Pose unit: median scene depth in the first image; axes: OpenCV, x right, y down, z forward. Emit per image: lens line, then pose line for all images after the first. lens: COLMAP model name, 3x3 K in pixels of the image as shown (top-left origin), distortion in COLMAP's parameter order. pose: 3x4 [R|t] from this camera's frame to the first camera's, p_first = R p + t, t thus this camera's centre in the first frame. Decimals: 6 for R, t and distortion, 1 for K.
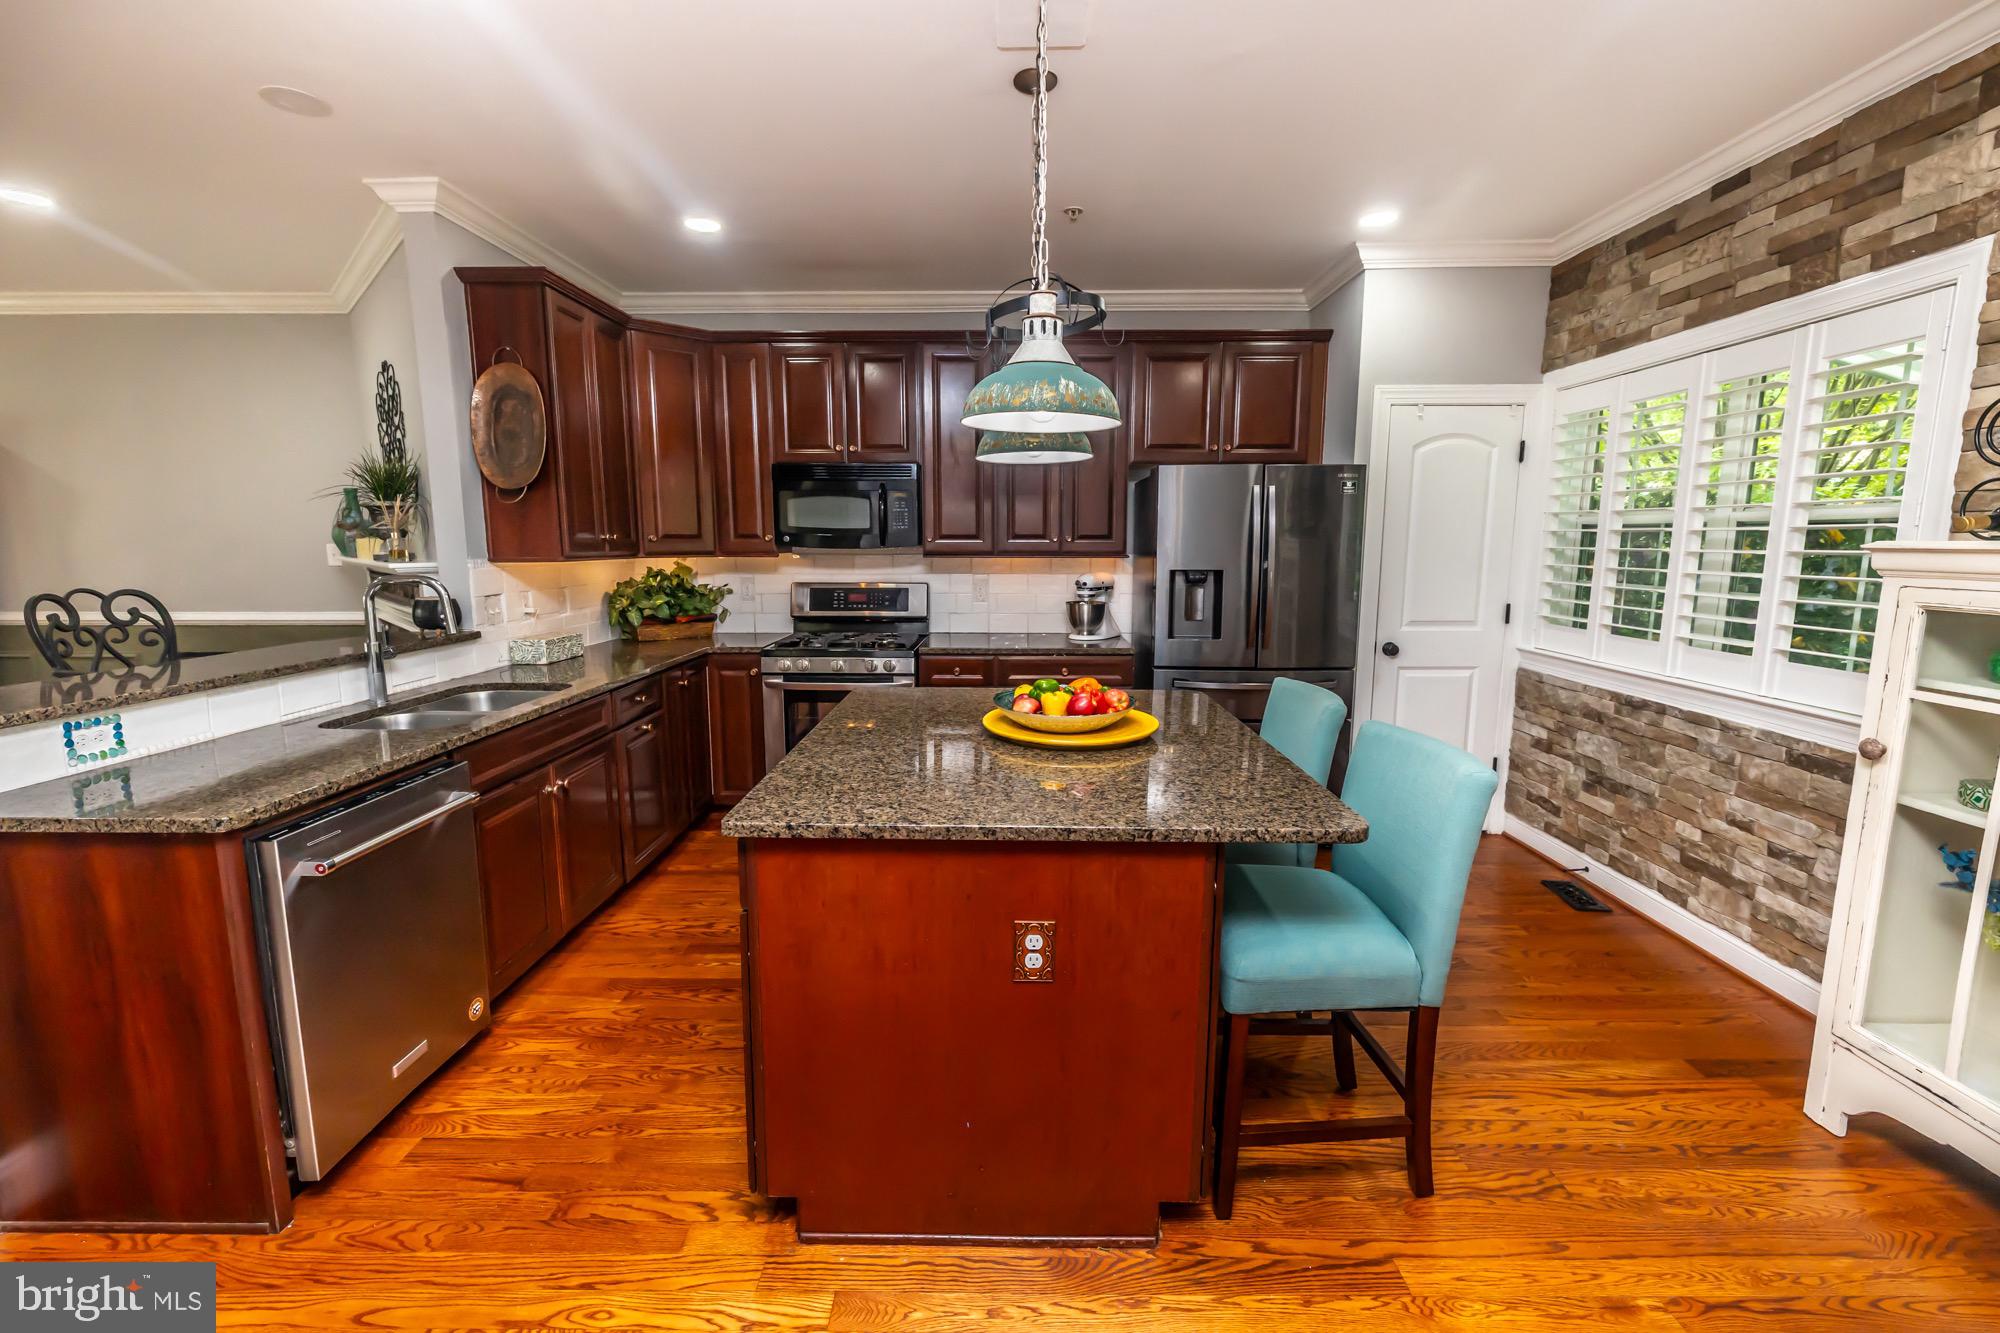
lens RADIAL K [[845.9, 0, 1006.6], [0, 845.9, 657.2], [0, 0, 1]] dist [-0.002836, -0.000253]
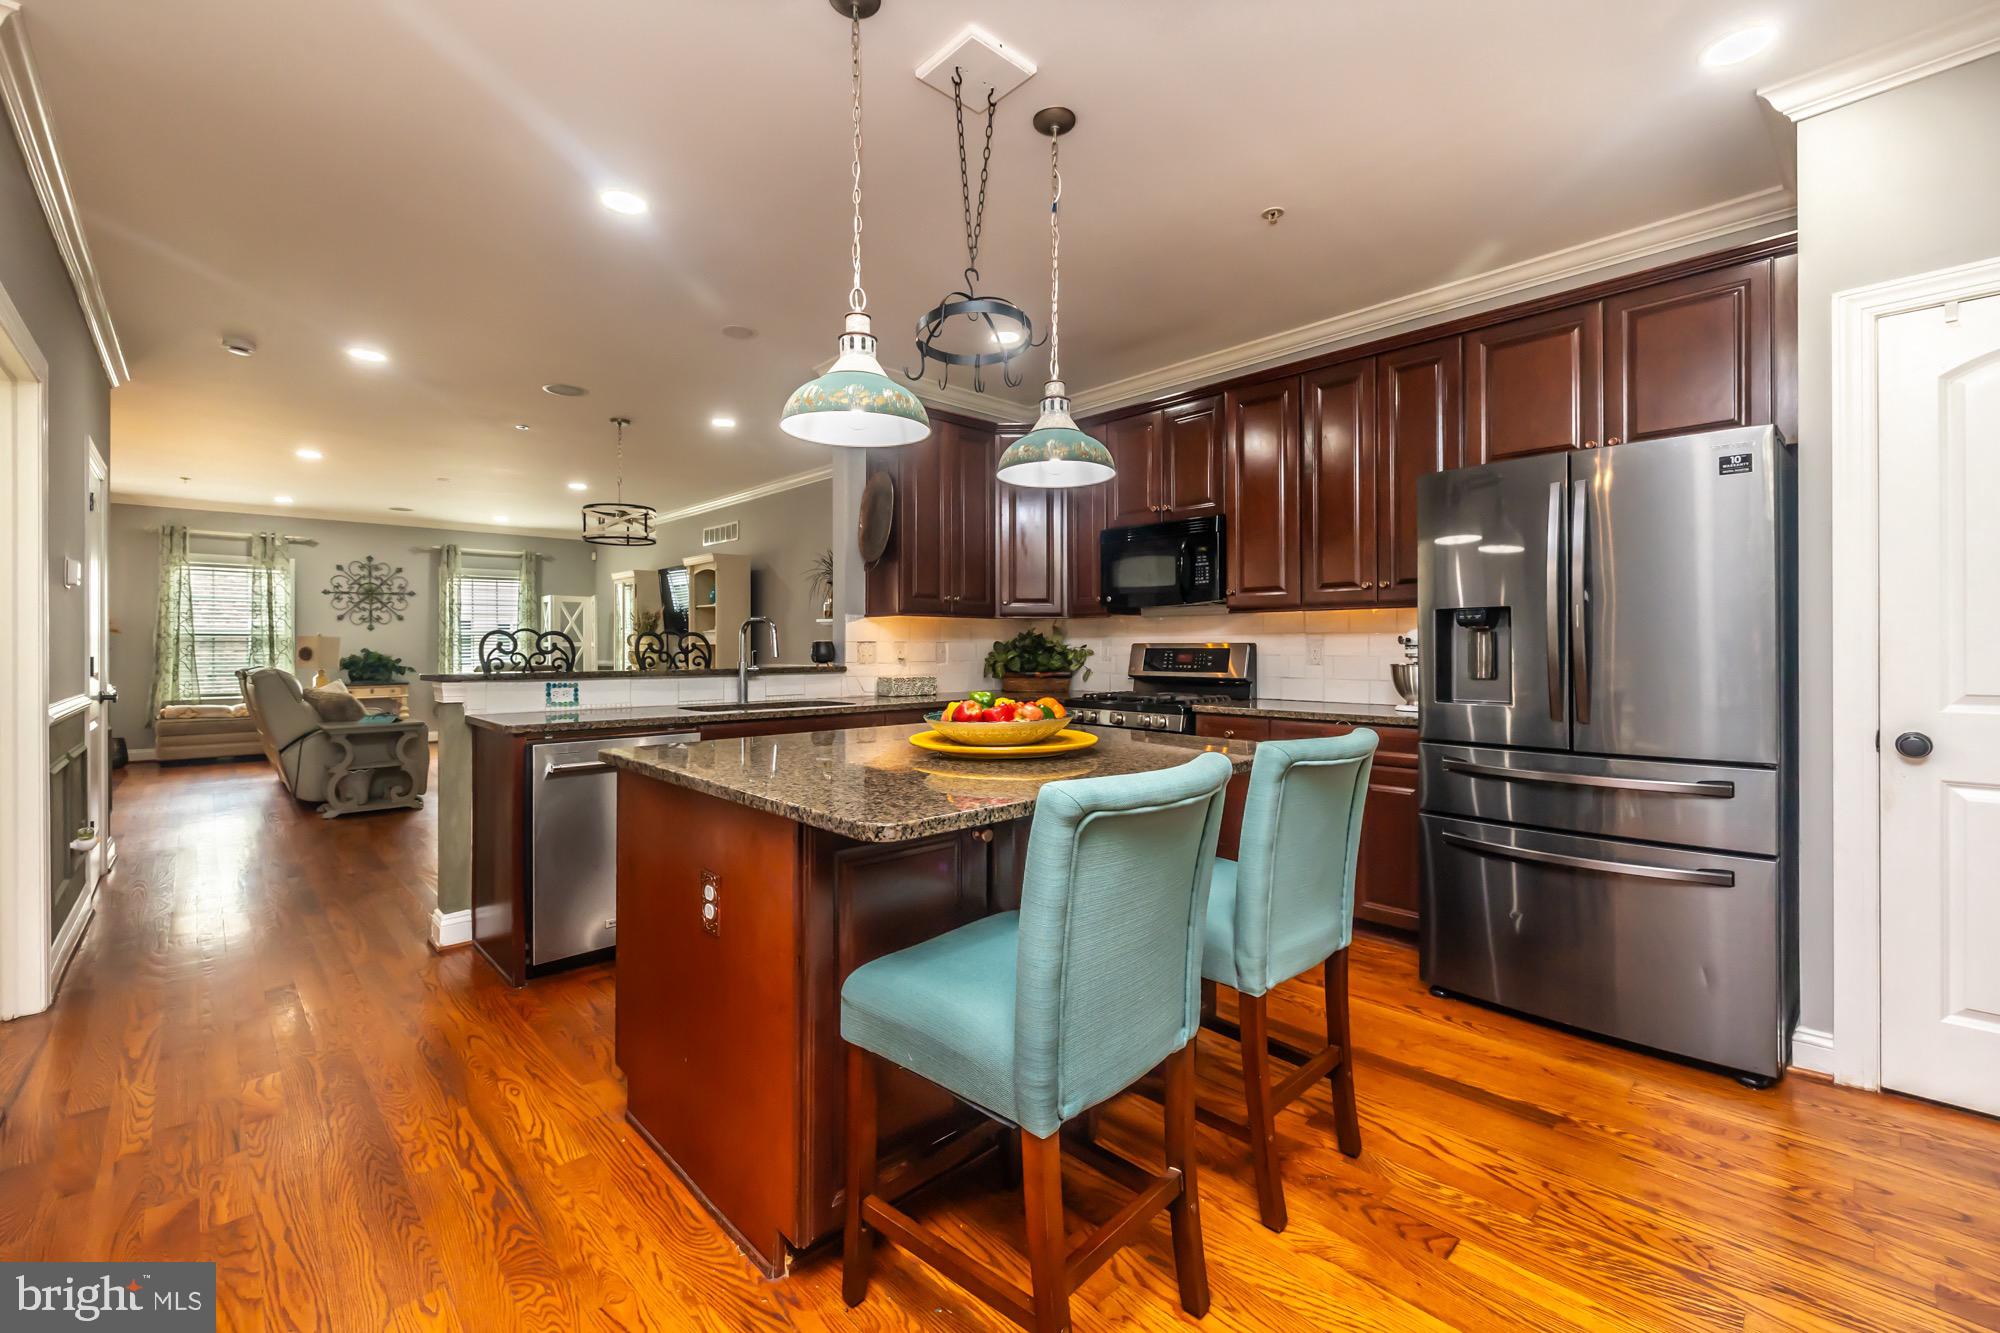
lens RADIAL K [[845.9, 0, 1008.8], [0, 845.9, 649.5], [0, 0, 1]] dist [-0.002836, -0.000253]
pose [[0.695172, -0.001224, -0.718843, 0.439651], [-0.099343, 0.990240, -0.097758, 0.040669], [0.711946, 0.139371, 0.688265, 0.202797]]
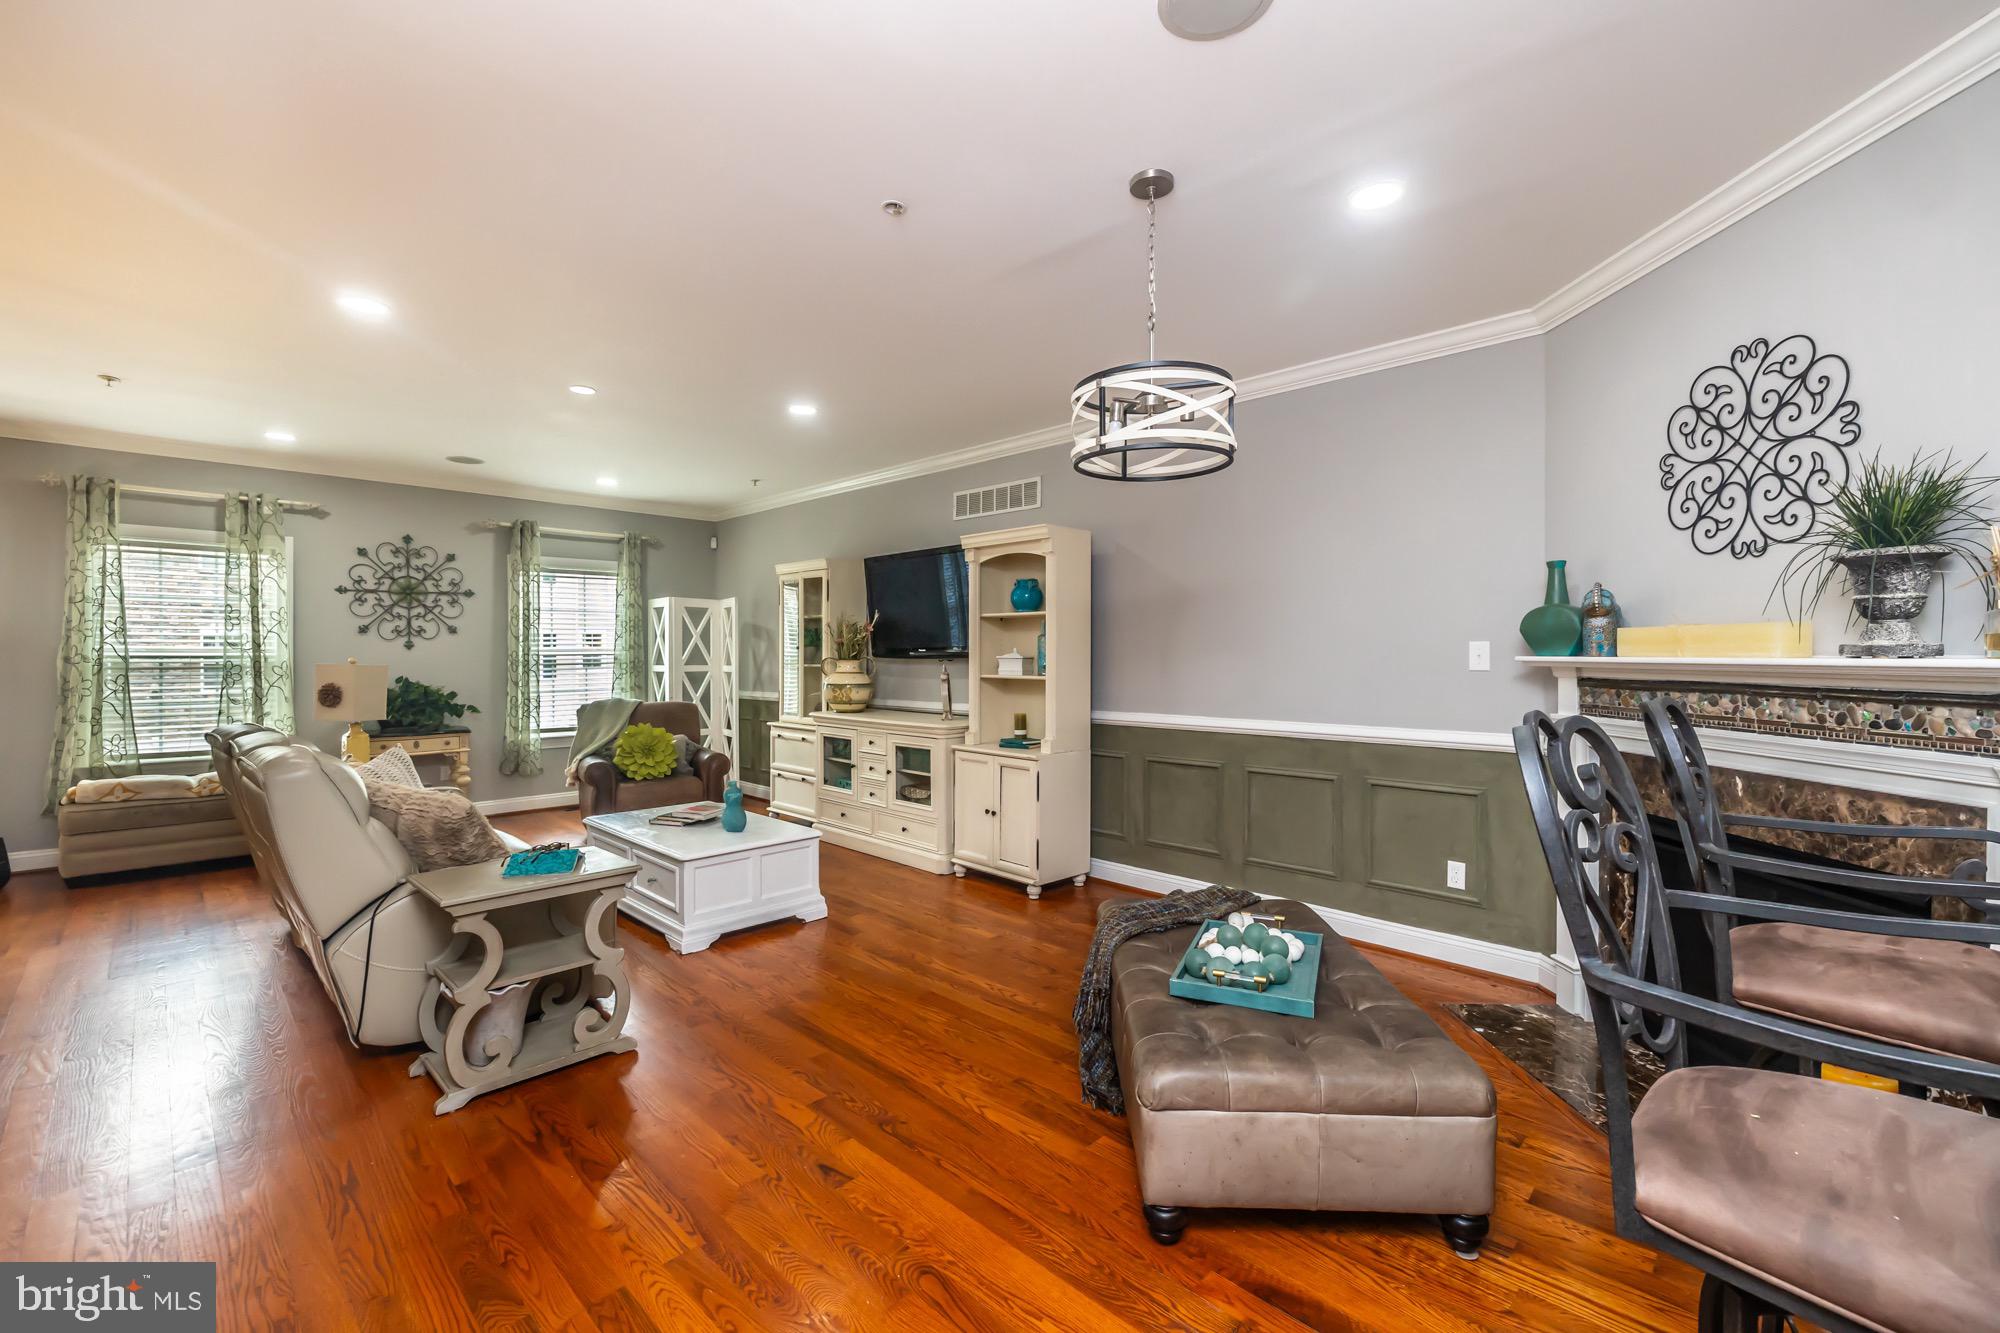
lens RADIAL K [[845.9, 0, 1010.0], [0, 845.9, 660.9], [0, 0, 1]] dist [-0.002836, -0.000253]
pose [[0.720938, 0.004980, -0.692982, -0.696148], [-0.099104, 0.990437, -0.095984, -0.007601], [0.685877, 0.137876, 0.714537, 0.203218]]
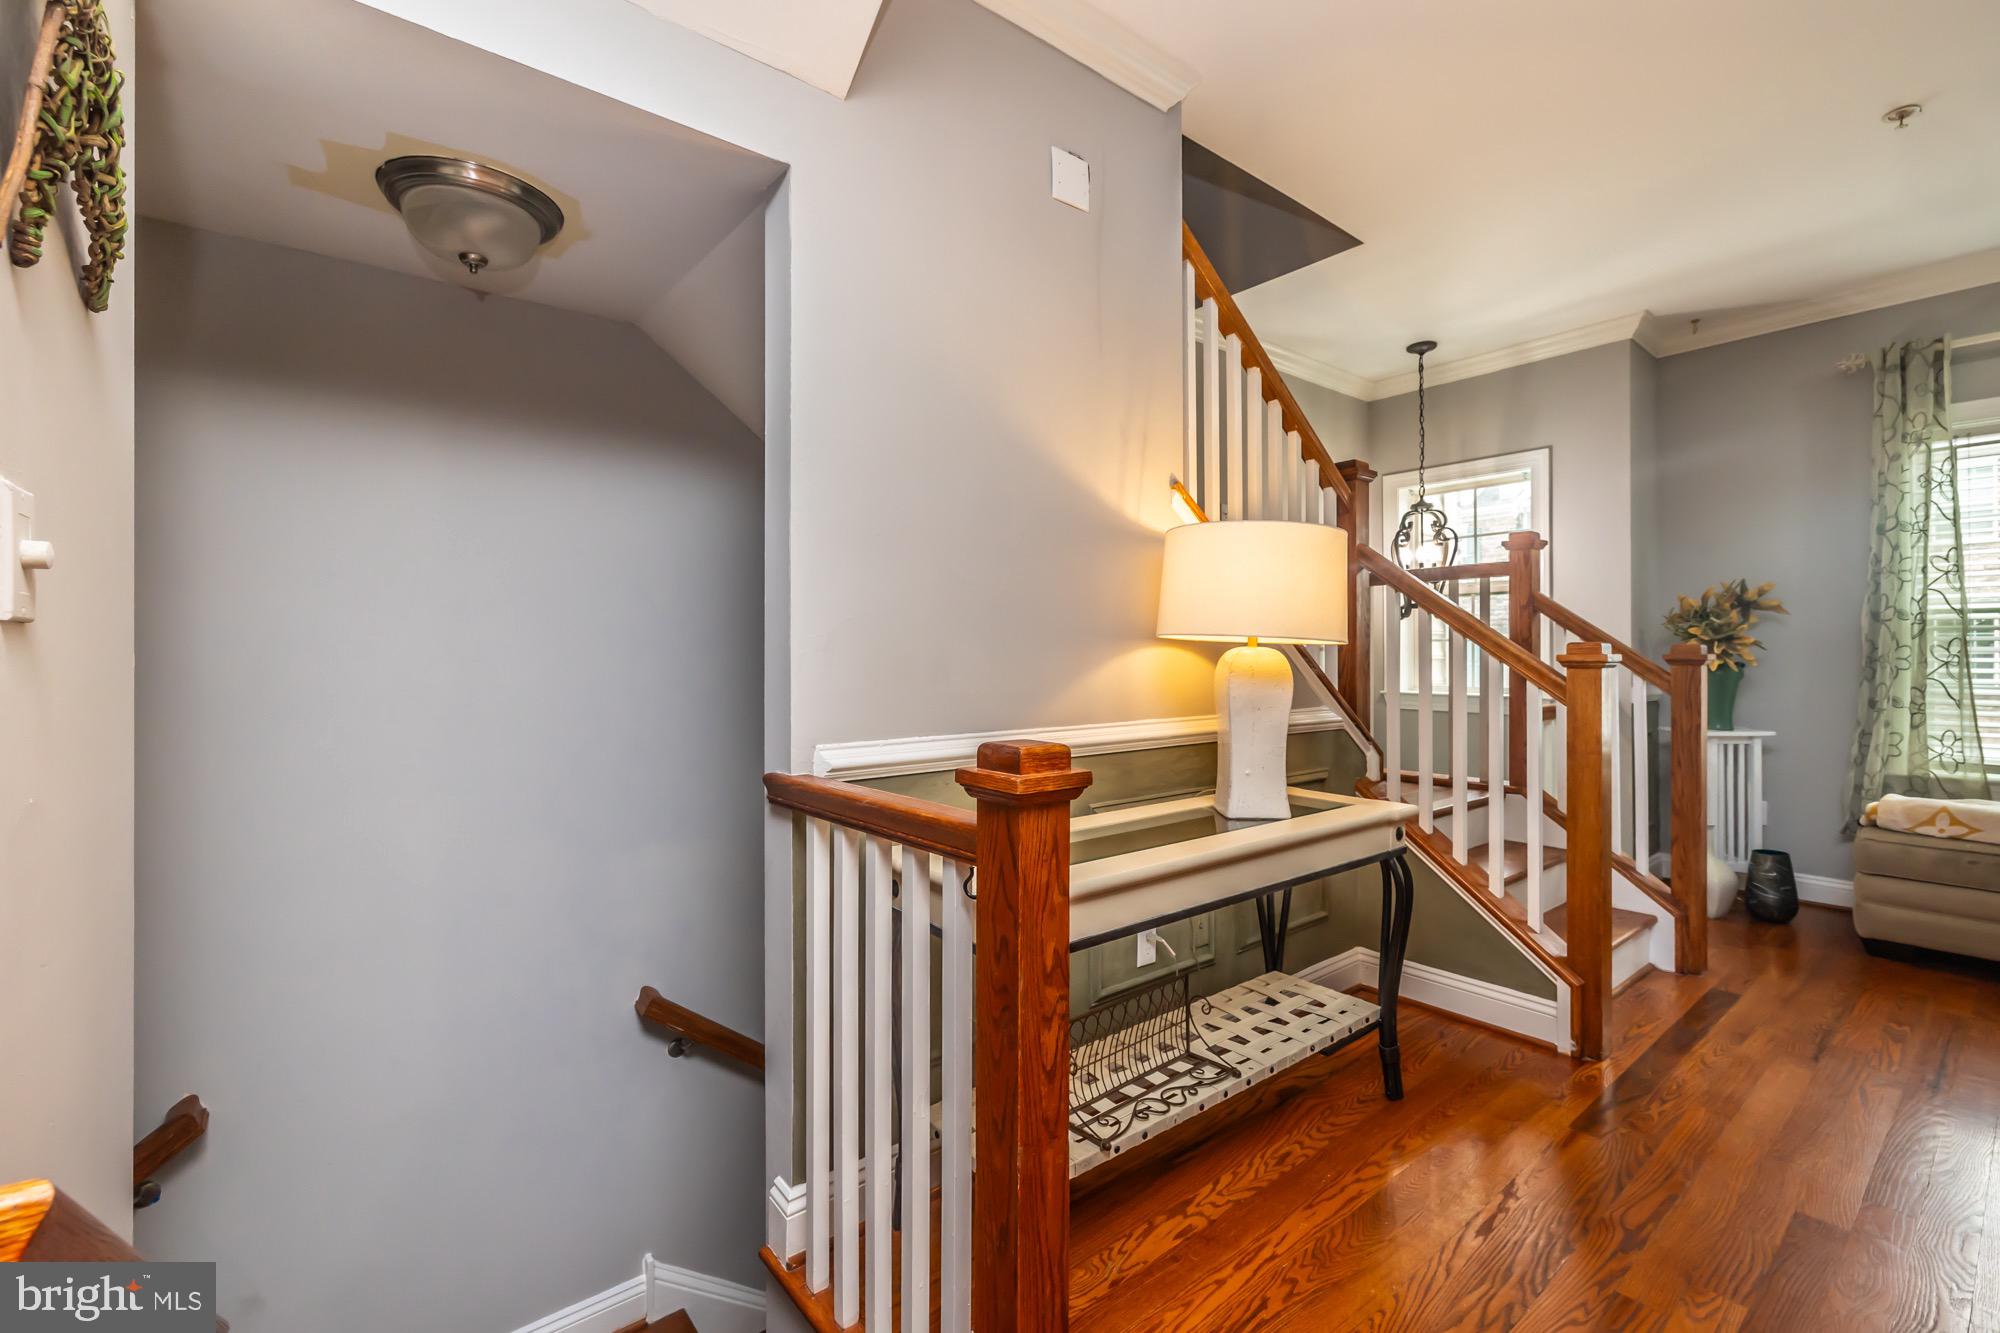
lens RADIAL K [[845.9, 0, 1023.8], [0, 845.9, 648.4], [0, 0, 1]] dist [-0.002836, -0.000253]
pose [[-0.770227, -0.004434, -0.637754, -1.364563], [-0.089808, 0.990766, 0.101575, 0.034644], [0.631415, 0.135511, -0.763513, 0.252401]]
